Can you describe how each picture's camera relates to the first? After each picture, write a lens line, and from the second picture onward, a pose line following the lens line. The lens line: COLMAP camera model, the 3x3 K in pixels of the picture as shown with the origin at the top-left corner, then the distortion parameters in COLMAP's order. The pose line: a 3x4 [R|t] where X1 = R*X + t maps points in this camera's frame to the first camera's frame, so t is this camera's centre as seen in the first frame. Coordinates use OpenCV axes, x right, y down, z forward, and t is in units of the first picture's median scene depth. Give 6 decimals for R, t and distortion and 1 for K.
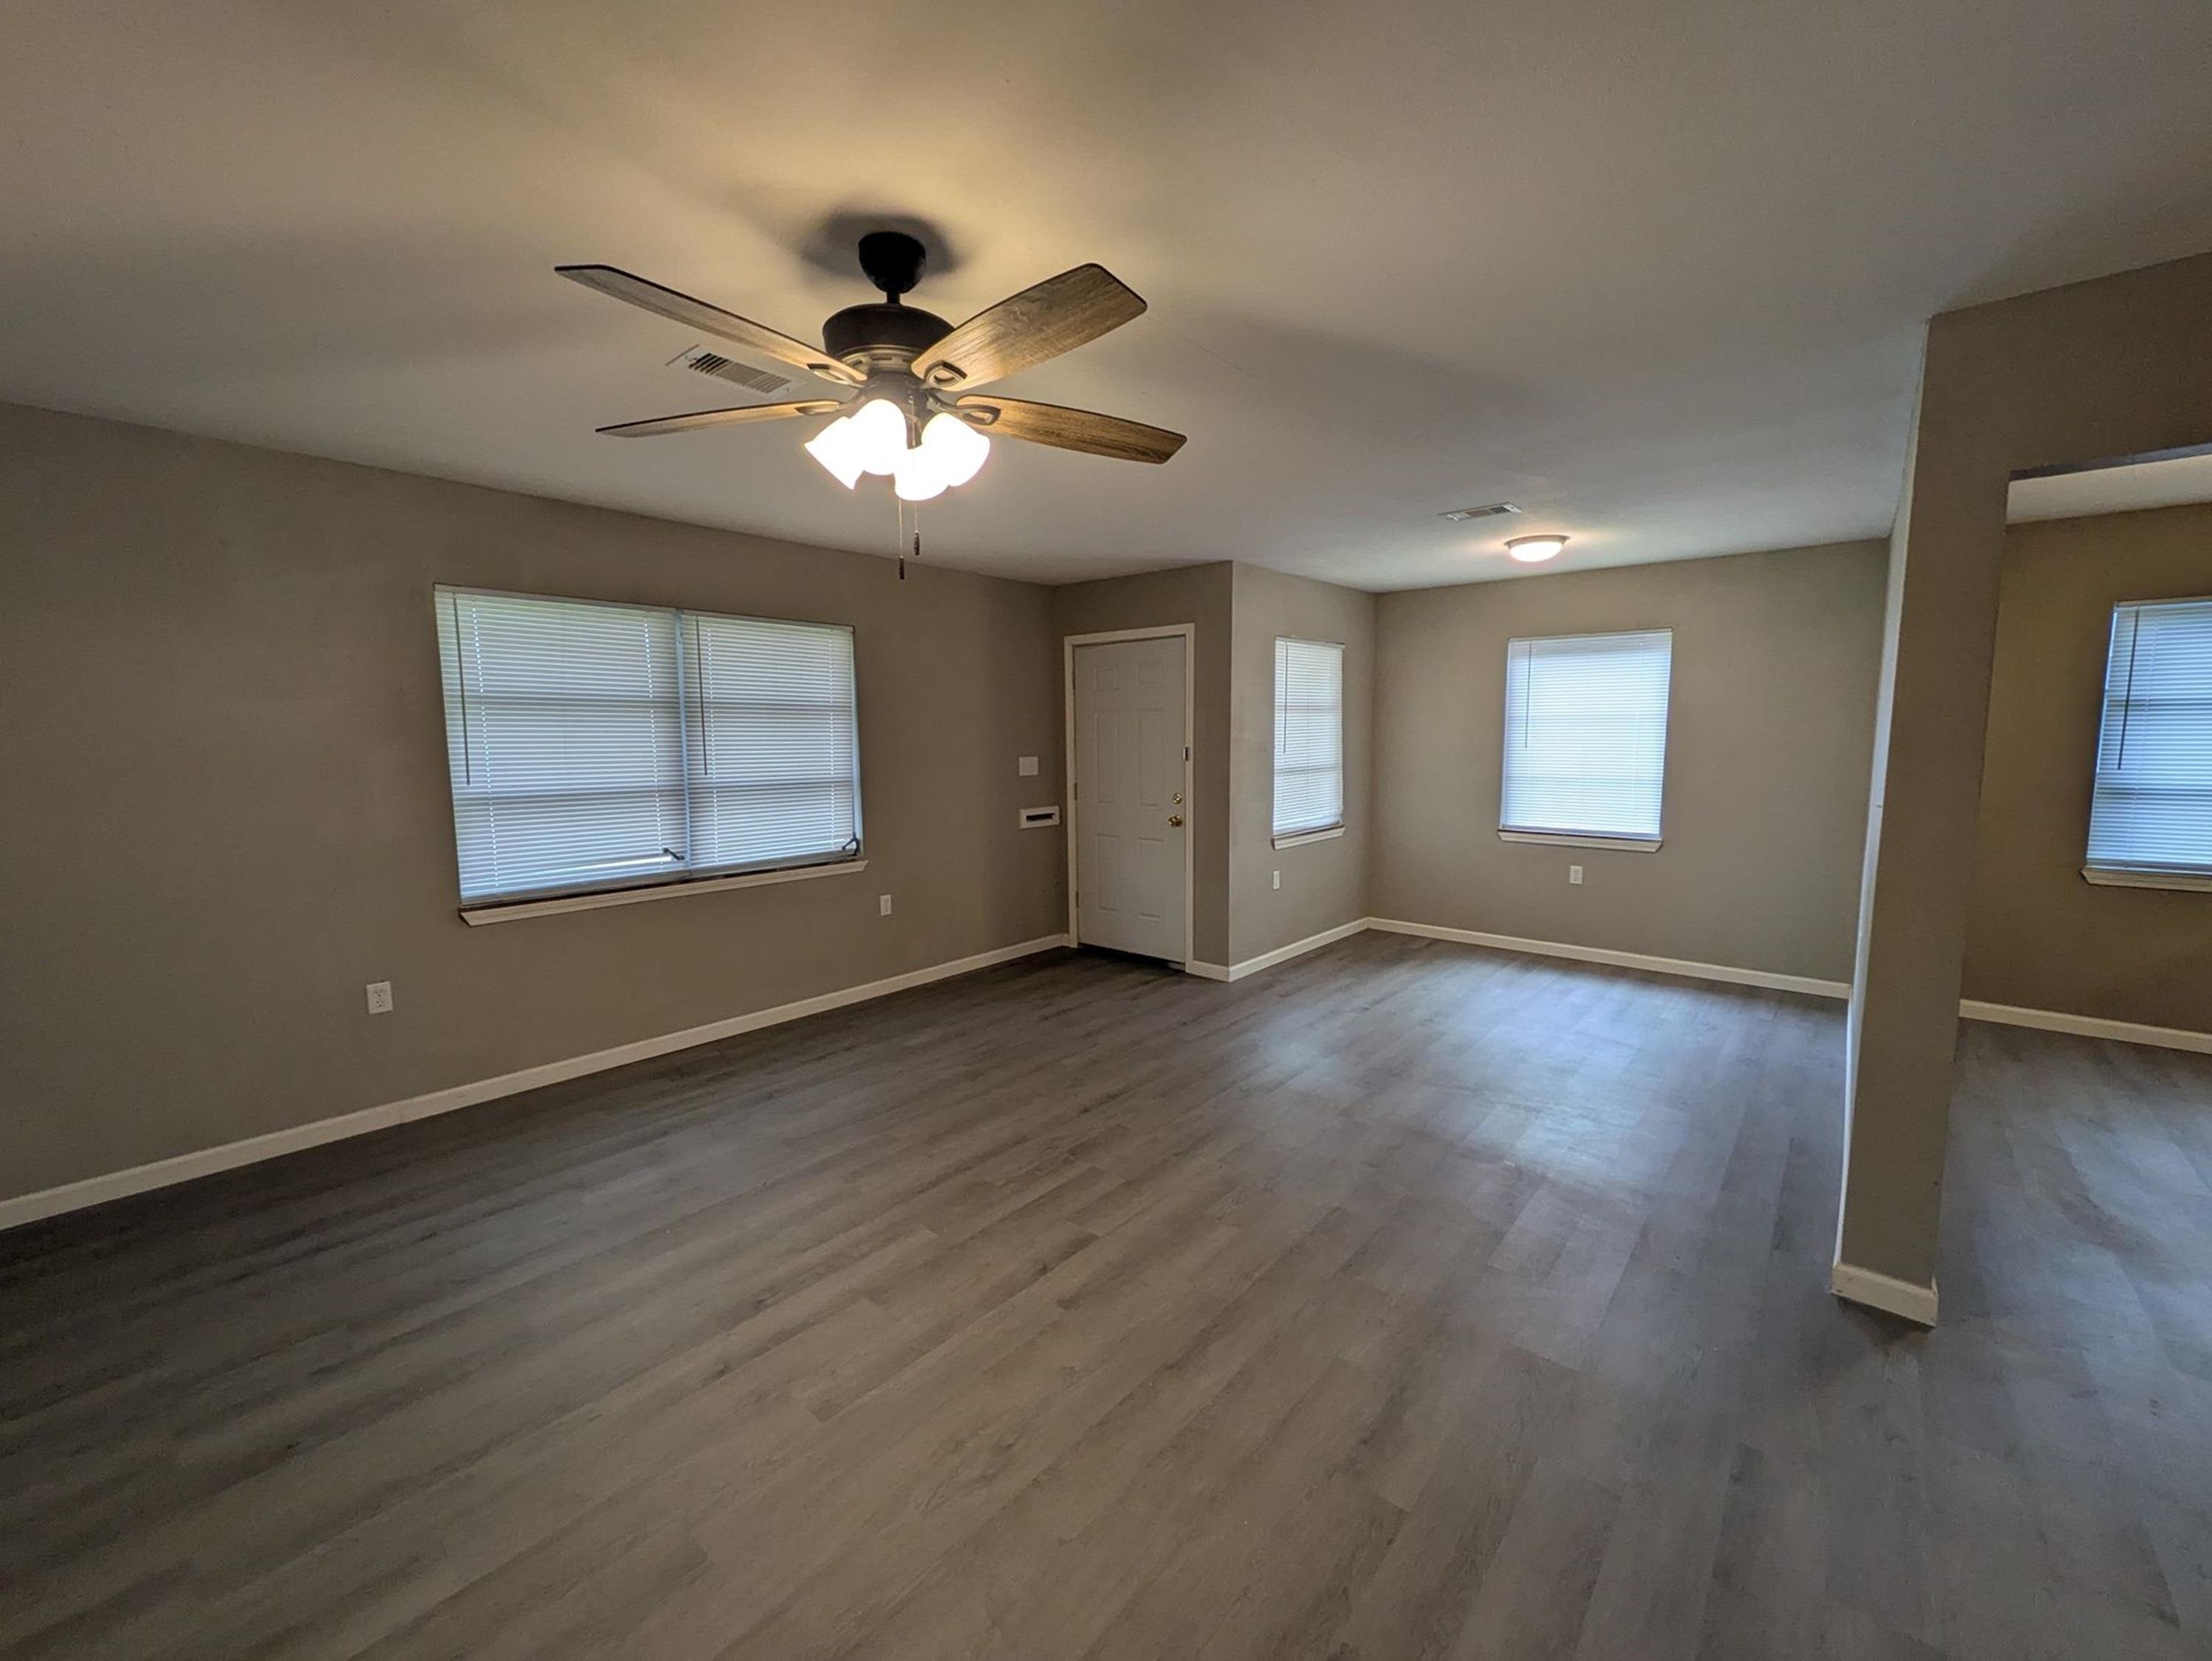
lens RADIAL K [[872.6, 0, 1105.2], [0, 872.6, 835.9], [0, 0, 1]] dist [0.002341, 0.000053]
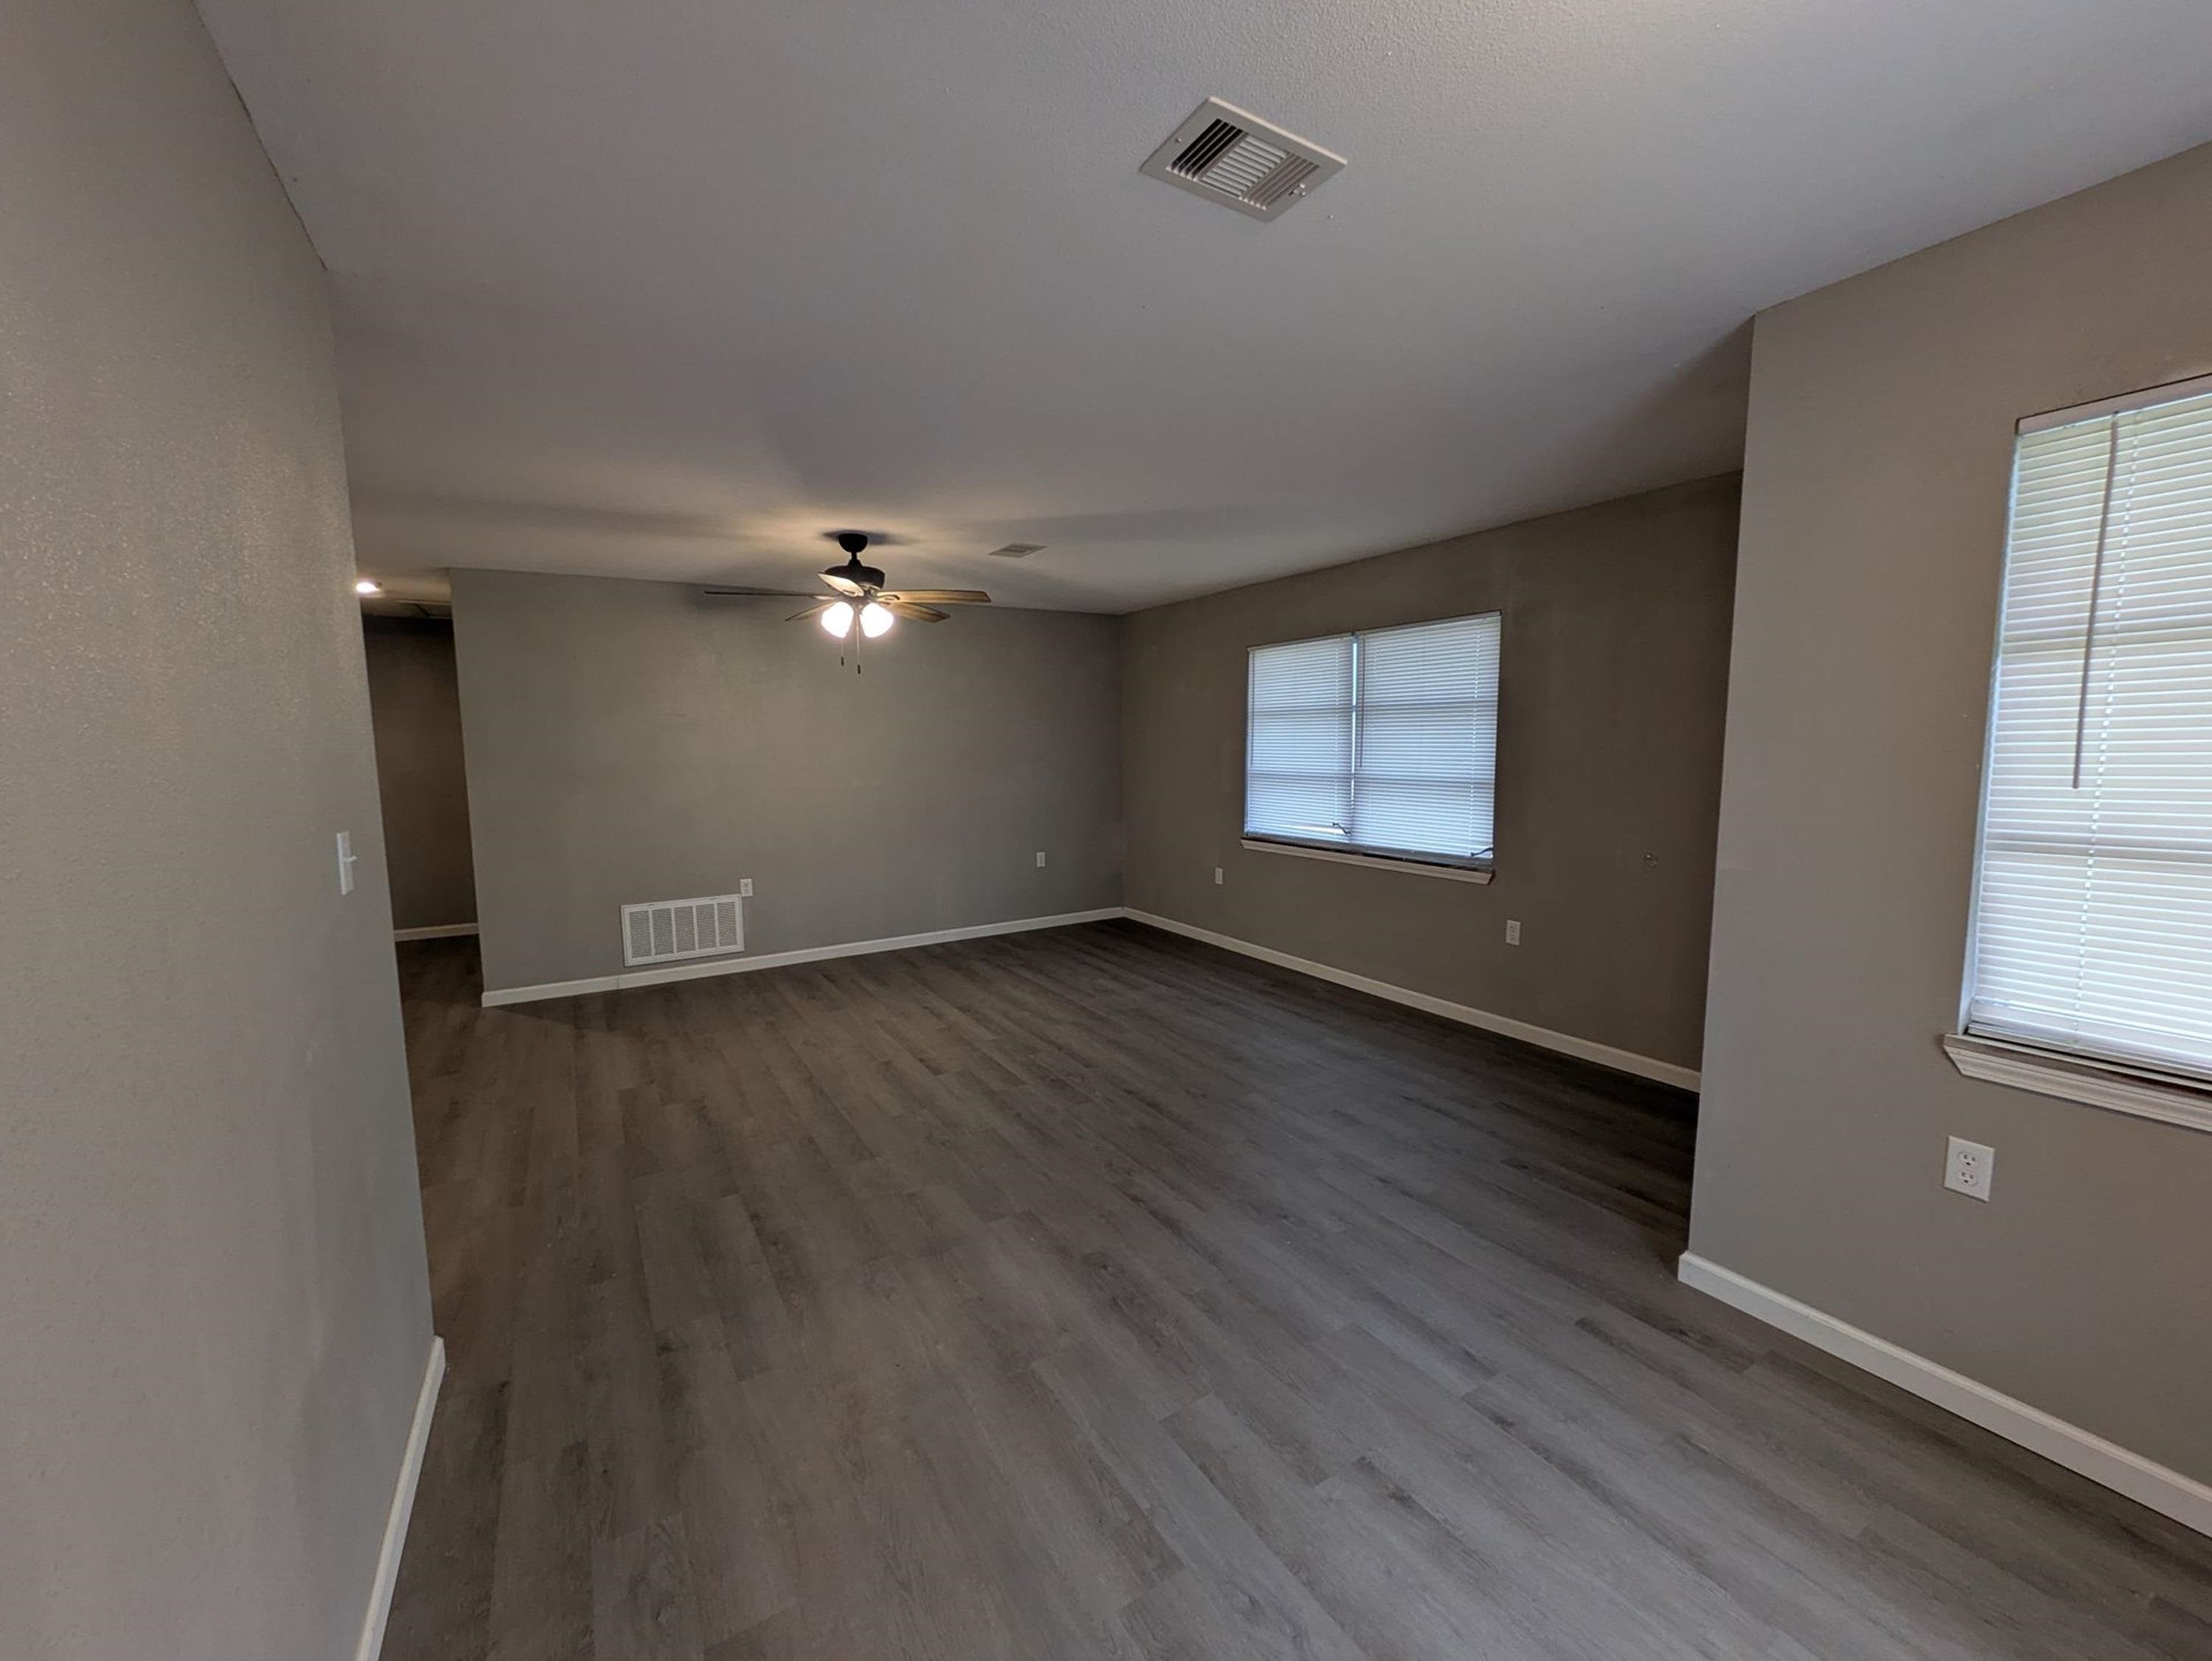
lens RADIAL K [[872.6, 0, 1105.2], [0, 872.6, 835.9], [0, 0, 1]] dist [0.002341, 0.000053]
pose [[-0.303377, 0.112769, -0.946174, 0.855153], [-0.096018, 0.984300, 0.148100, -0.130395], [0.948021, 0.135780, -0.287786, 1.106567]]
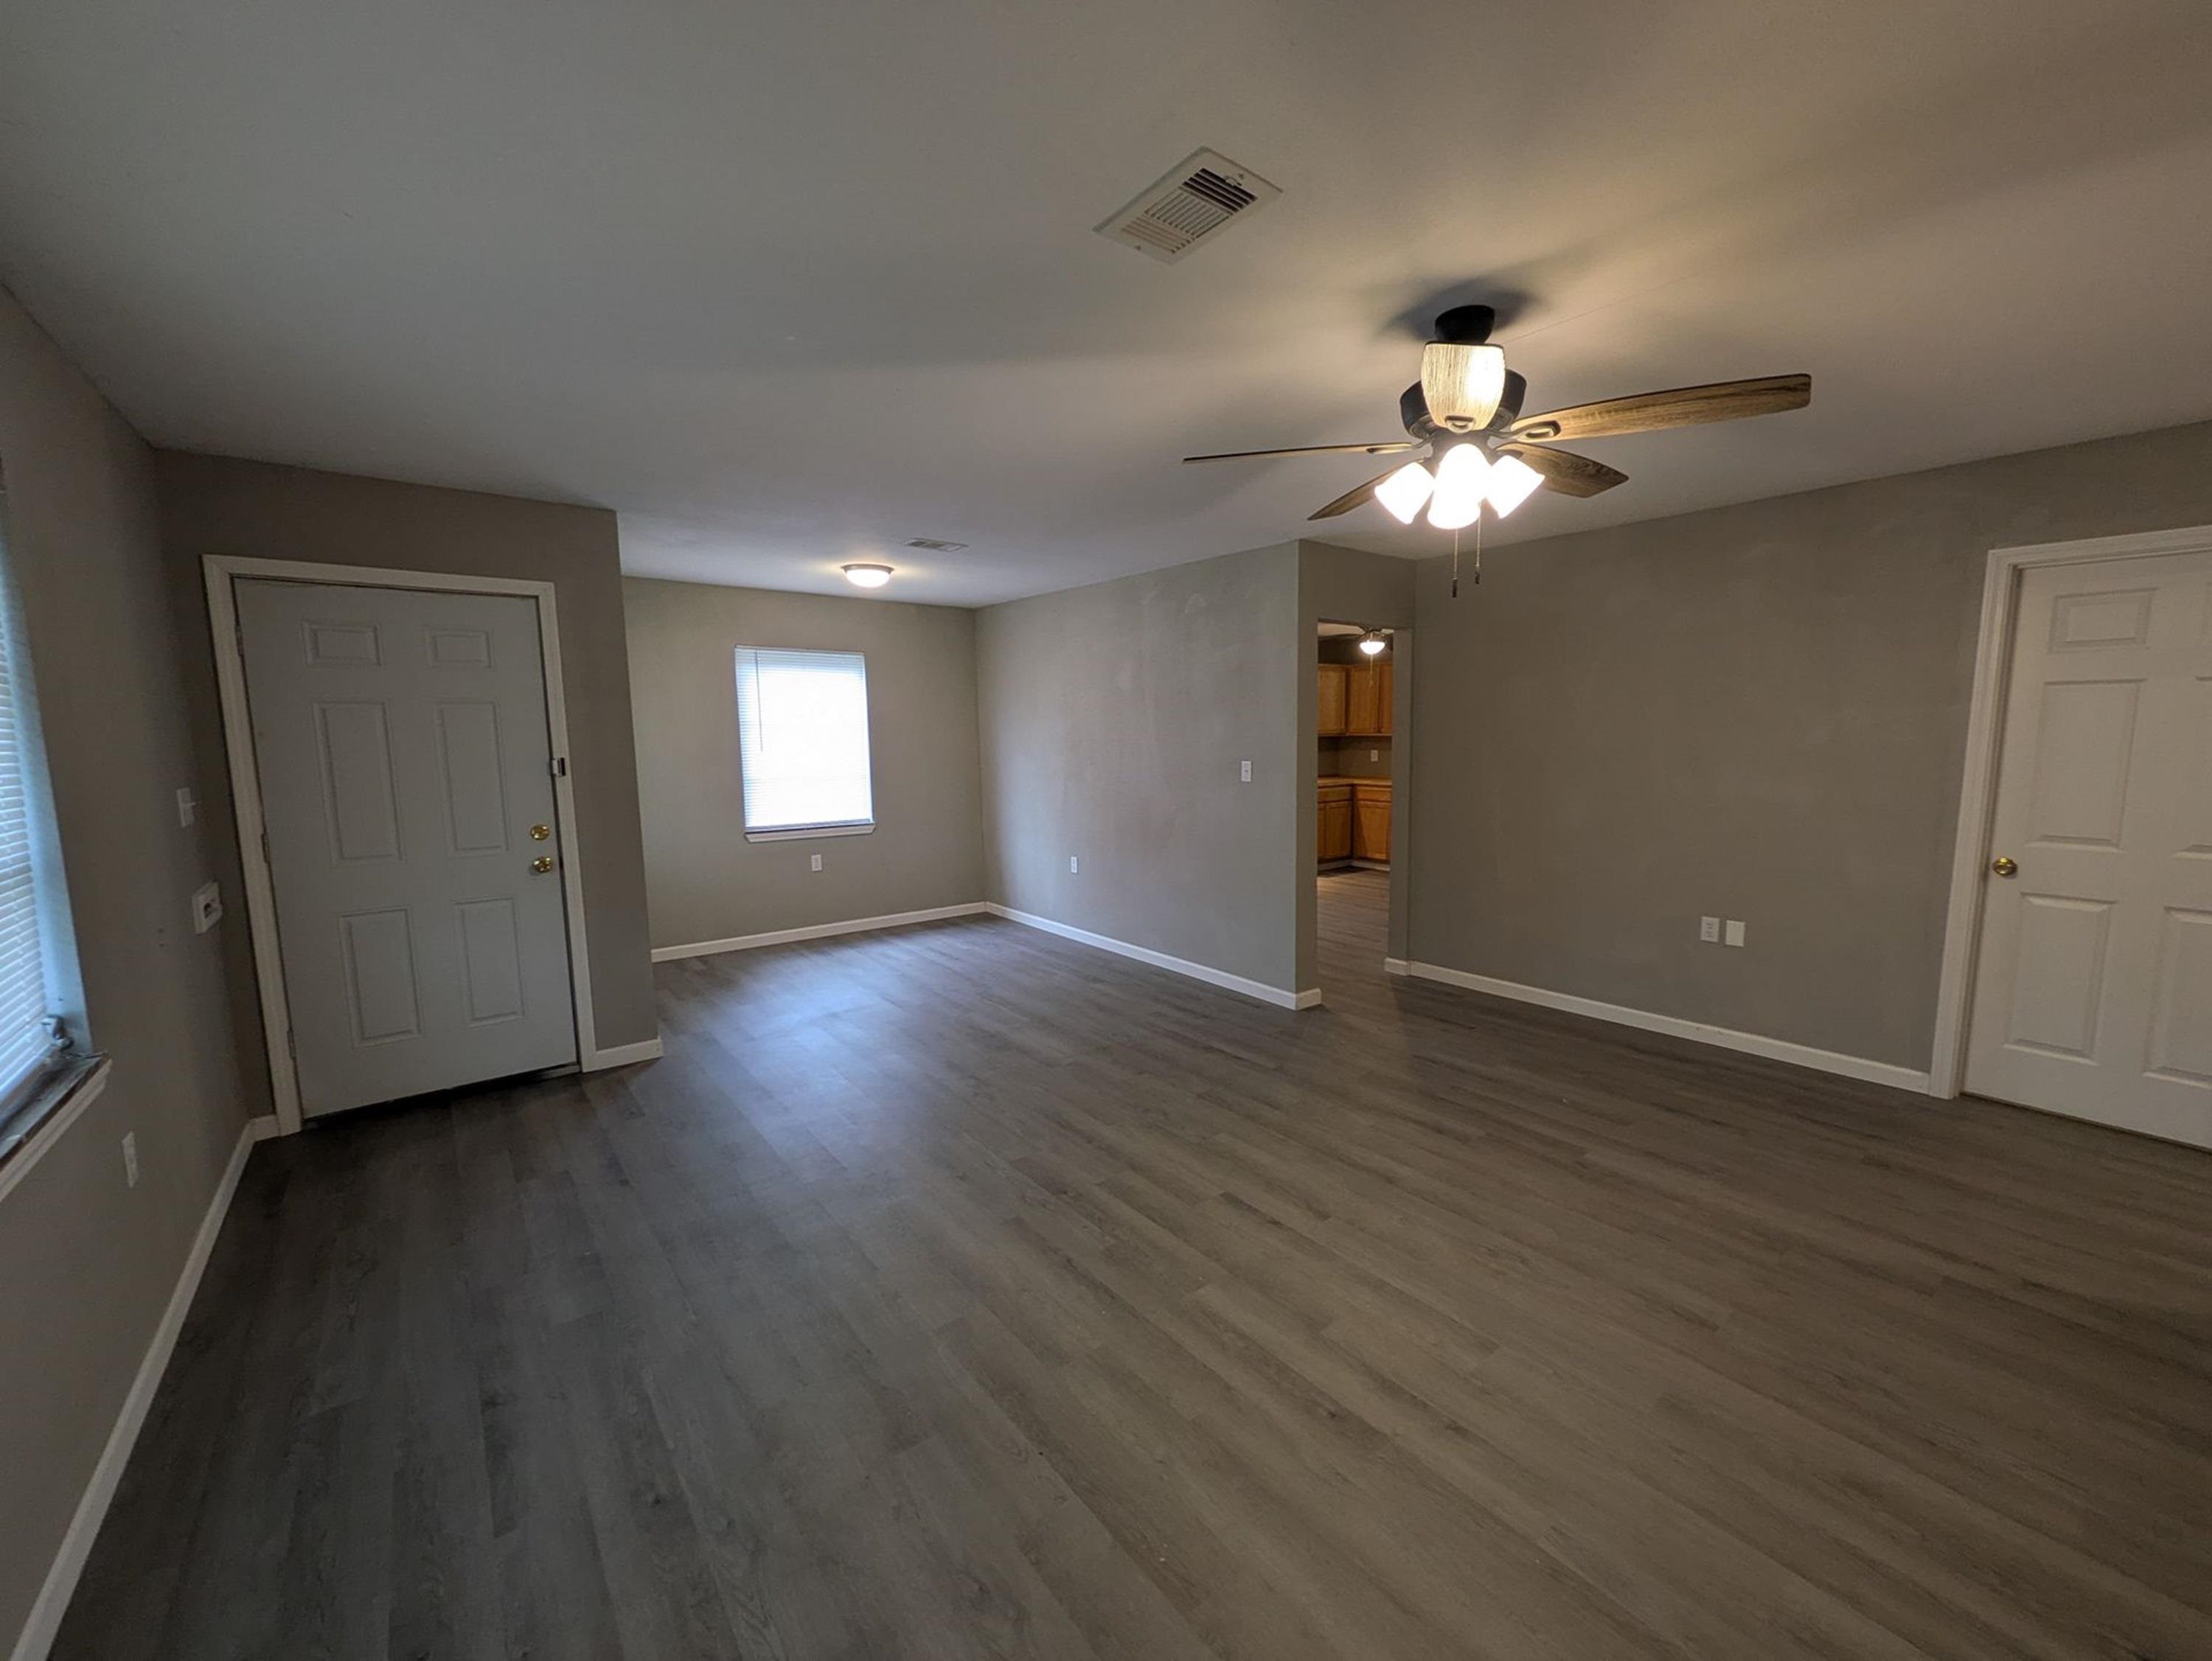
lens RADIAL K [[872.6, 0, 1105.2], [0, 872.6, 835.9], [0, 0, 1]] dist [0.002341, 0.000053]
pose [[0.192136, -0.113478, 0.974785, -0.706063], [0.123141, 0.988229, 0.090771, -0.067066], [-0.973612, 0.102596, 0.203848, 0.589297]]
